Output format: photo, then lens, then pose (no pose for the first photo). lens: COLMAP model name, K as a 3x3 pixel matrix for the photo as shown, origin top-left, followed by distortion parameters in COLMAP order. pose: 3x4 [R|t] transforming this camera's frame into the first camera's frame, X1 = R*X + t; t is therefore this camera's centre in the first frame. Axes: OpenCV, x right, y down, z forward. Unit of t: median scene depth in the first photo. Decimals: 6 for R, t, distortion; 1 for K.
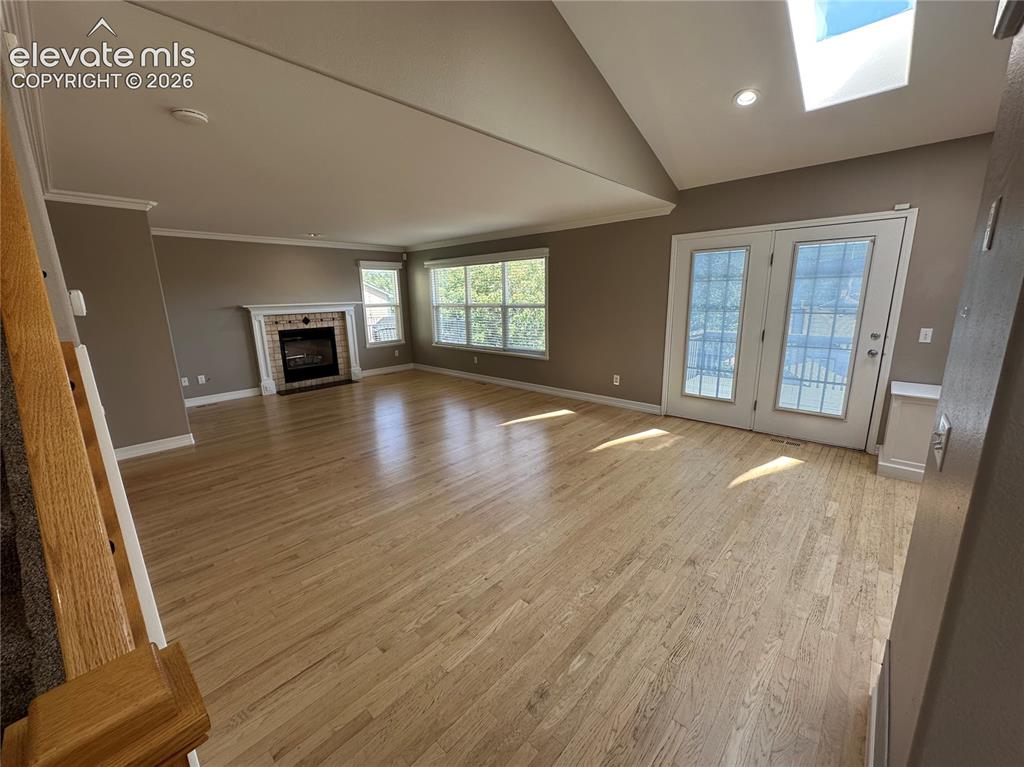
lens RADIAL K [[406.8, 0, 508.8], [0, 406.8, 385.7], [0, 0, 1]] dist [-0.000445, 0.000399]
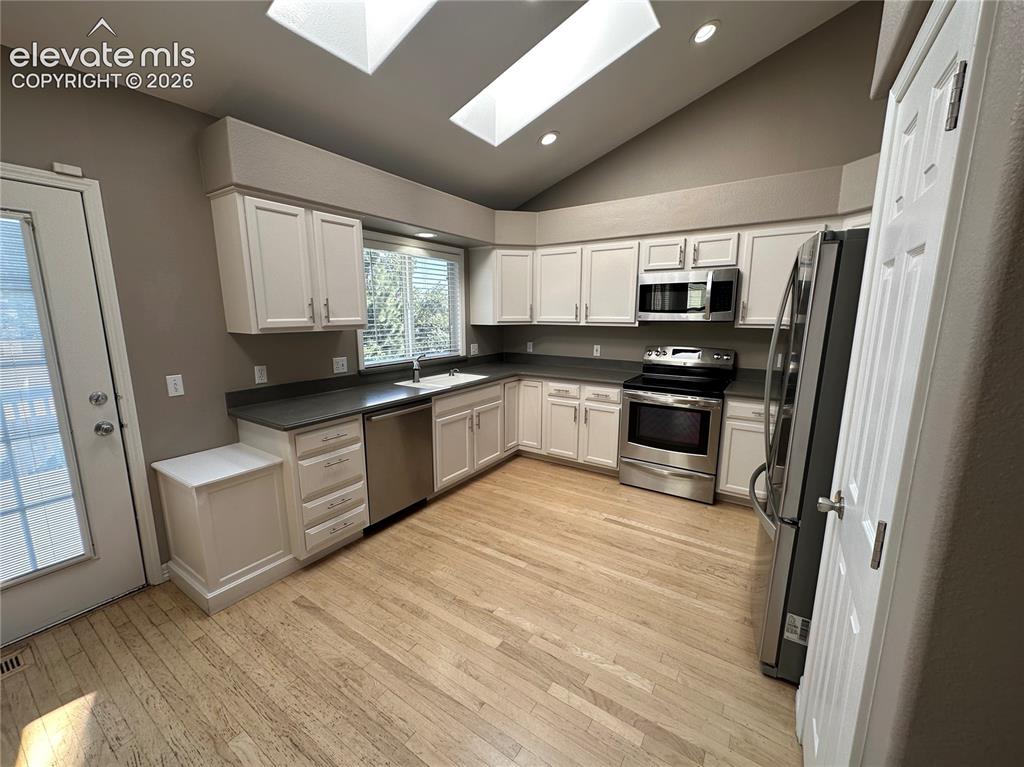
lens RADIAL K [[406.8, 0, 510.9], [0, 406.8, 382.2], [0, 0, 1]] dist [-0.000445, 0.000399]
pose [[-0.165976, -0.145274, 0.975370, 0.151482], [0.216741, 0.959529, 0.179797, -0.069853], [-0.962016, 0.241244, -0.127772, 0.298316]]
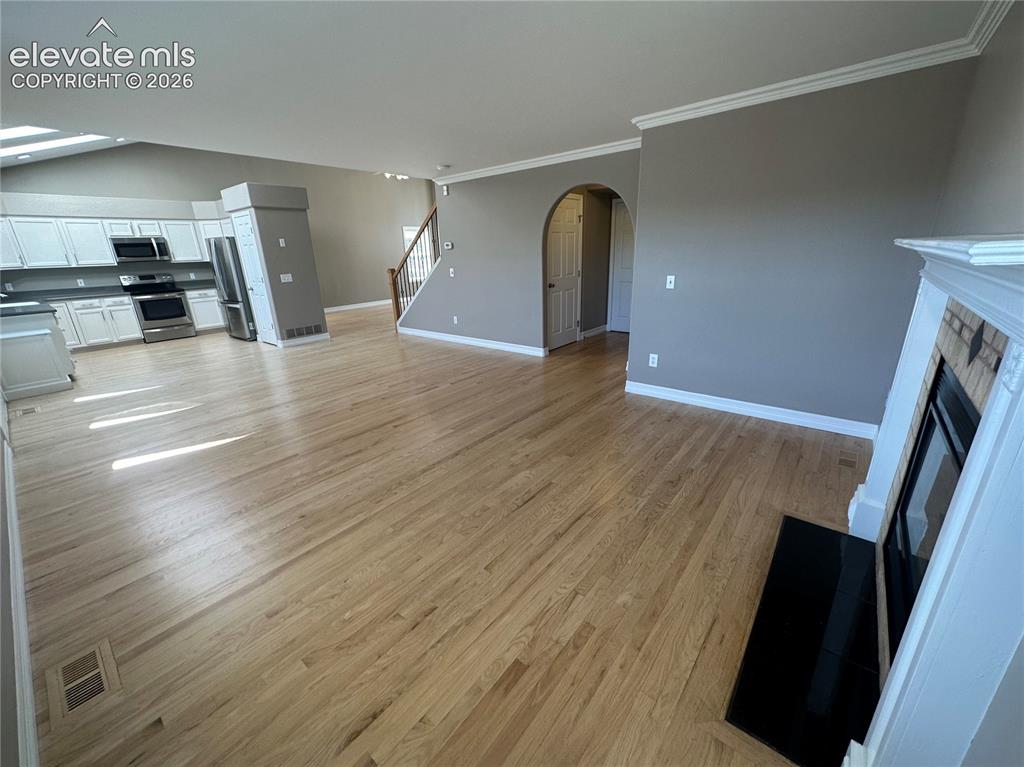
lens RADIAL K [[406.8, 0, 509.3], [0, 406.8, 381.3], [0, 0, 1]] dist [-0.000445, 0.000399]
pose [[-0.996617, 0.070695, -0.041905, -0.329326], [0.039307, 0.857854, 0.512388, -0.267251], [0.072171, 0.509008, -0.857731, 1.268679]]
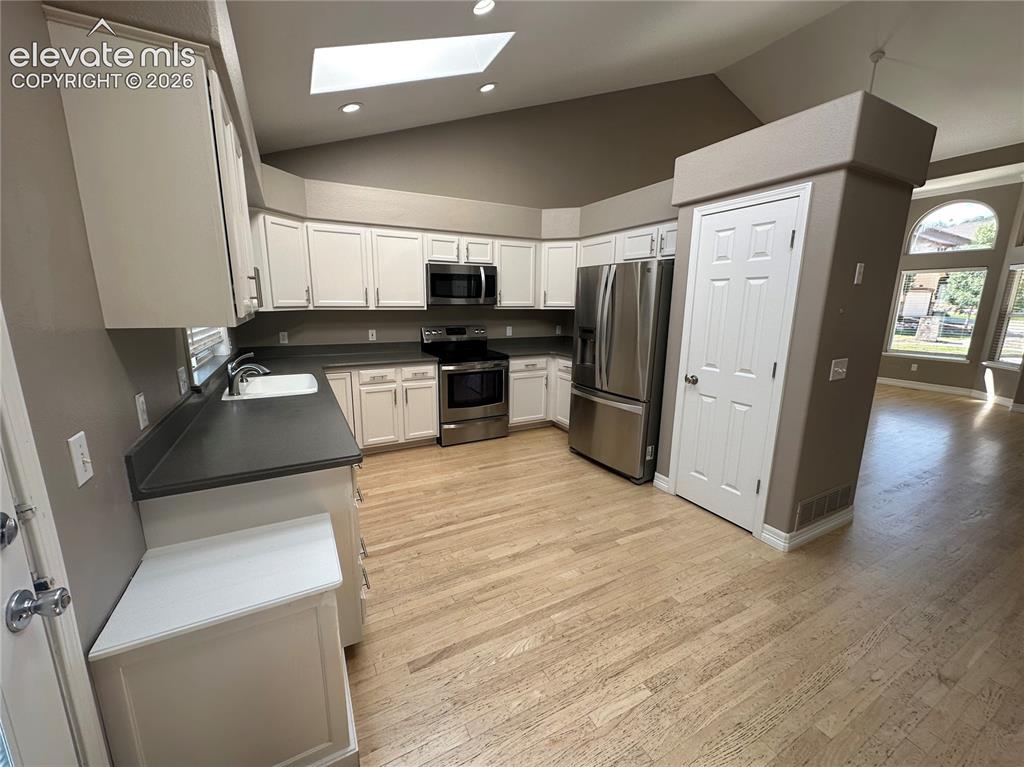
lens RADIAL K [[406.8, 0, 511.3], [0, 406.8, 381.9], [0, 0, 1]] dist [-0.000445, 0.000399]
pose [[-0.945037, -0.049744, 0.323158, 0.355382], [0.082596, 0.919984, 0.383155, -0.137968], [-0.316360, 0.388787, -0.865310, 0.611454]]
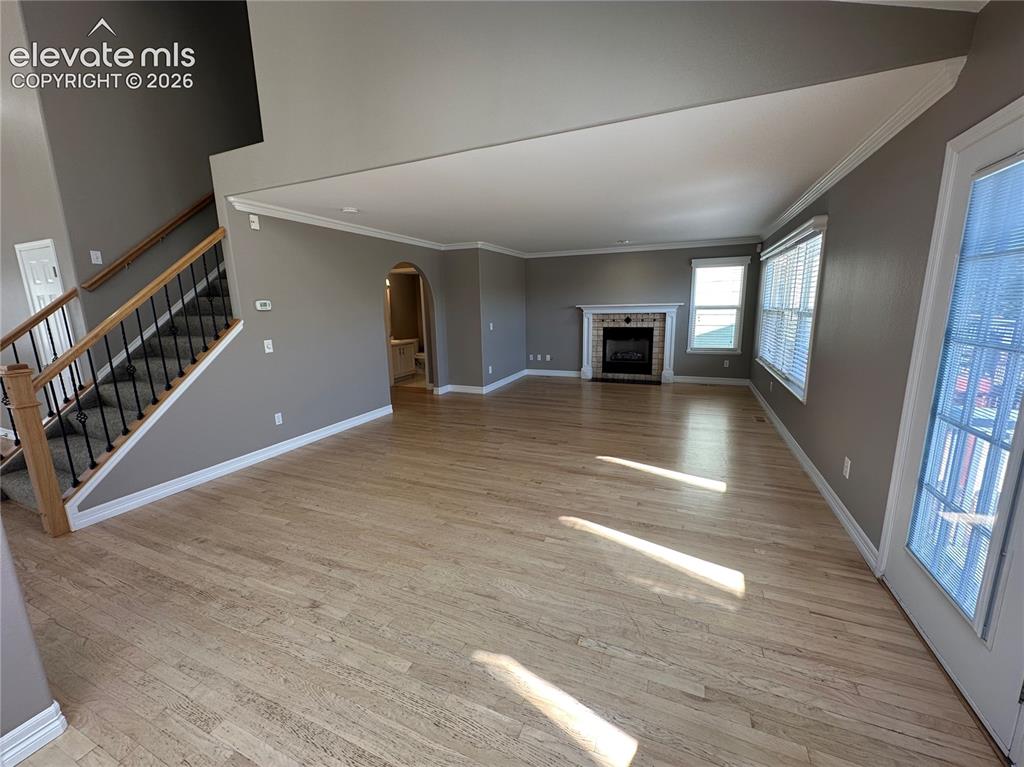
lens RADIAL K [[406.8, 0, 512.0], [0, 406.8, 382.5], [0, 0, 1]] dist [-0.000445, 0.000399]
pose [[0.335400, 0.189810, -0.922756, 0.489753], [-0.192842, 0.972585, 0.129966, -0.087240], [0.922127, 0.134356, 0.362808, 0.374302]]
